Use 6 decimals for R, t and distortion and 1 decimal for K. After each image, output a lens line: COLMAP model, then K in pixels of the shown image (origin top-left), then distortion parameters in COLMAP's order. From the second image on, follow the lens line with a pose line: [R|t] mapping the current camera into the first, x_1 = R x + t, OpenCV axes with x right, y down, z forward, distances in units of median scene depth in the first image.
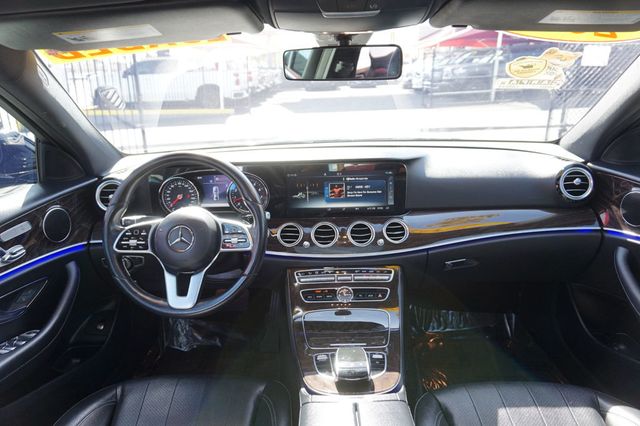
lens RADIAL K [[443.1, 0, 319.2], [0, 443.1, 216.7], [0, 0, 1]] dist [-0.031295, 0.029898]
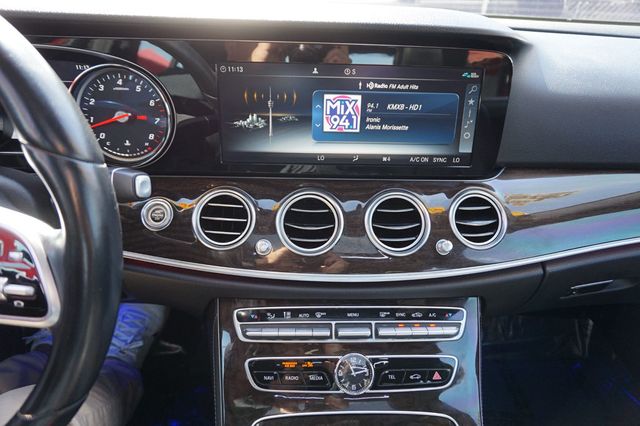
lens RADIAL K [[443.1, 0, 318.5], [0, 443.1, 214.9], [0, 0, 1]] dist [-0.031295, 0.029898]
pose [[0.996976, 0.030006, 0.071683, -0.008724], [-0.042522, 0.982740, 0.180037, -0.040547], [-0.065044, -0.182541, 0.981044, 0.599569]]
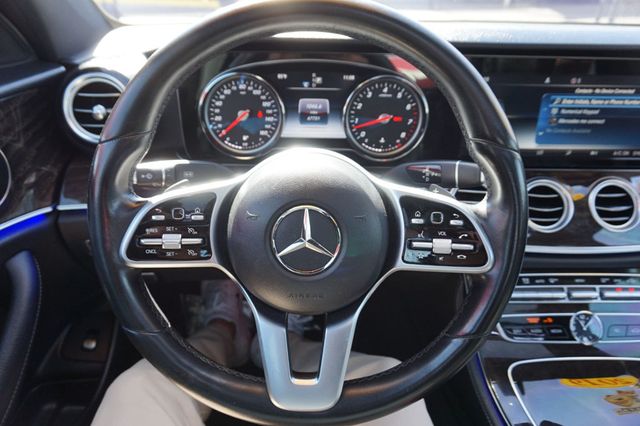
lens RADIAL K [[443.1, 0, 321.3], [0, 443.1, 213.2], [0, 0, 1]] dist [-0.031295, 0.029898]
pose [[0.998288, 0.026861, 0.051957, -0.263338], [-0.036351, 0.980846, 0.191362, -0.036726], [-0.045822, -0.192923, 0.980143, 0.523085]]
